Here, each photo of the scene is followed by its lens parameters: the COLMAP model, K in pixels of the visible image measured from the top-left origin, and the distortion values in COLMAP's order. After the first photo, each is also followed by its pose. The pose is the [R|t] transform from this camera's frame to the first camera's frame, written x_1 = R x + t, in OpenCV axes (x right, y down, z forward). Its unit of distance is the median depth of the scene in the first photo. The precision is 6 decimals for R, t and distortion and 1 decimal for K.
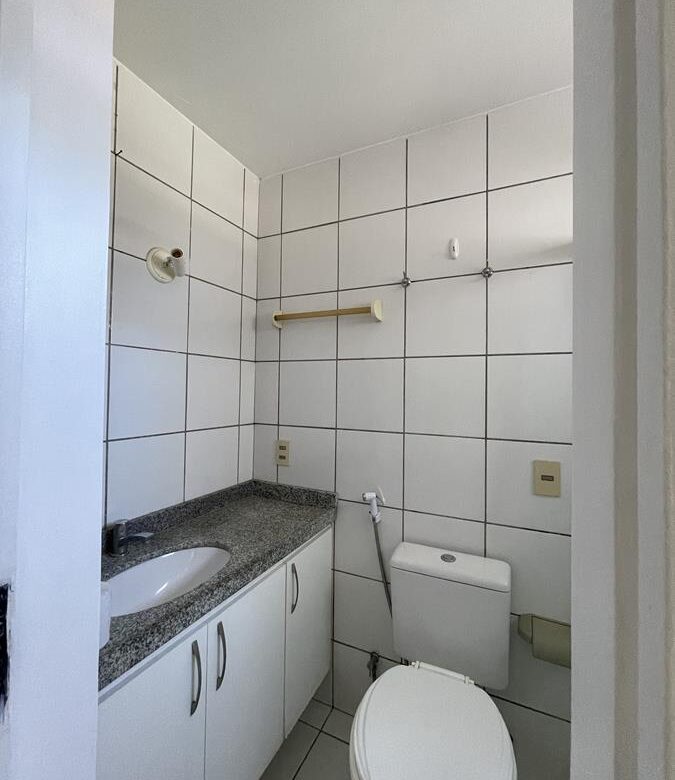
lens RADIAL K [[360.8, 0, 337.6], [0, 360.8, 384.4], [0, 0, 1]] dist [-0.002750, -0.000607]
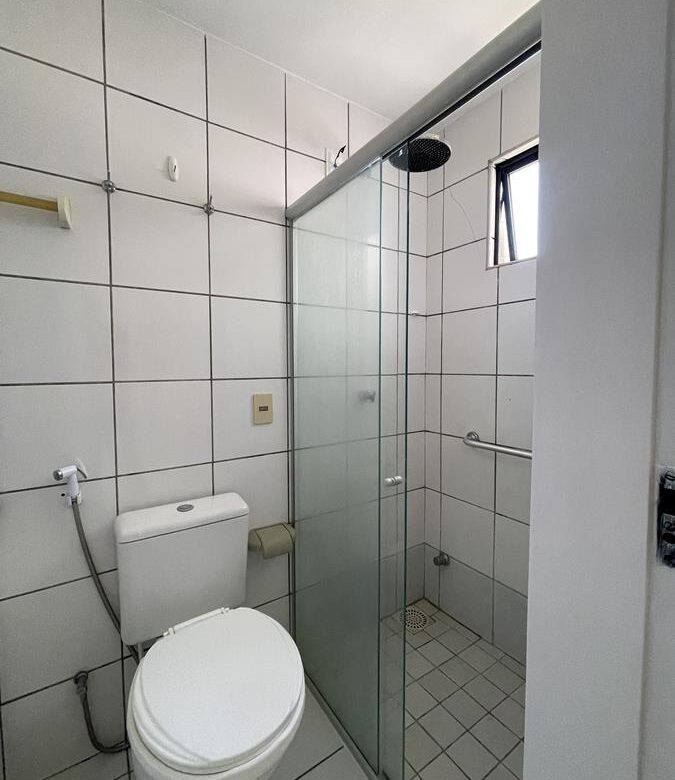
lens RADIAL K [[360.8, 0, 332.1], [0, 360.8, 382.5], [0, 0, 1]] dist [-0.002750, -0.000607]
pose [[0.518434, -0.057441, 0.853186, -0.241884], [-0.004528, 0.997543, 0.069911, 0.077726], [-0.855105, -0.040107, 0.516901, 0.176873]]
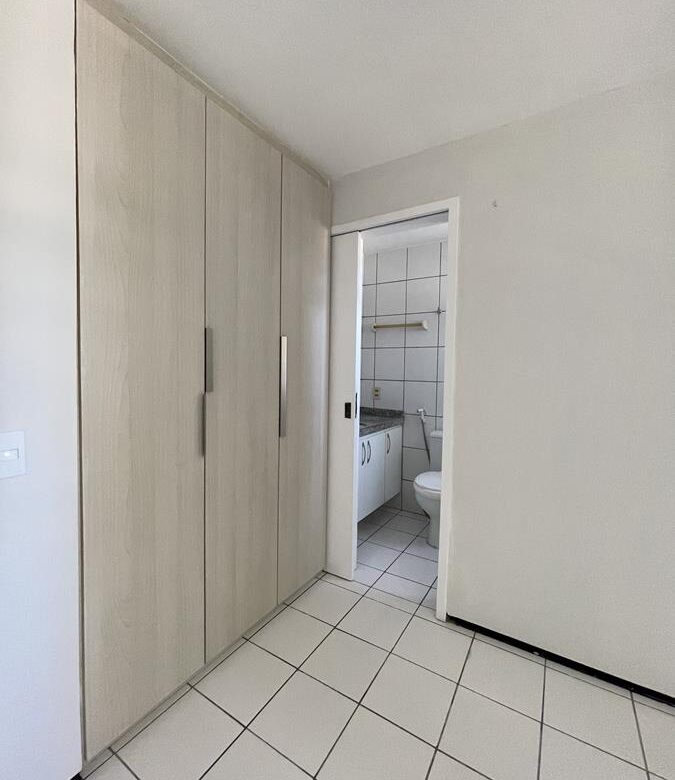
lens RADIAL K [[360.8, 0, 337.4], [0, 360.8, 385.7], [0, 0, 1]] dist [-0.002750, -0.000607]
pose [[0.993378, 0.009696, -0.114478, -0.159399], [-0.004816, 0.999071, 0.042833, 0.068914], [0.114787, -0.041998, 0.992502, -1.206997]]
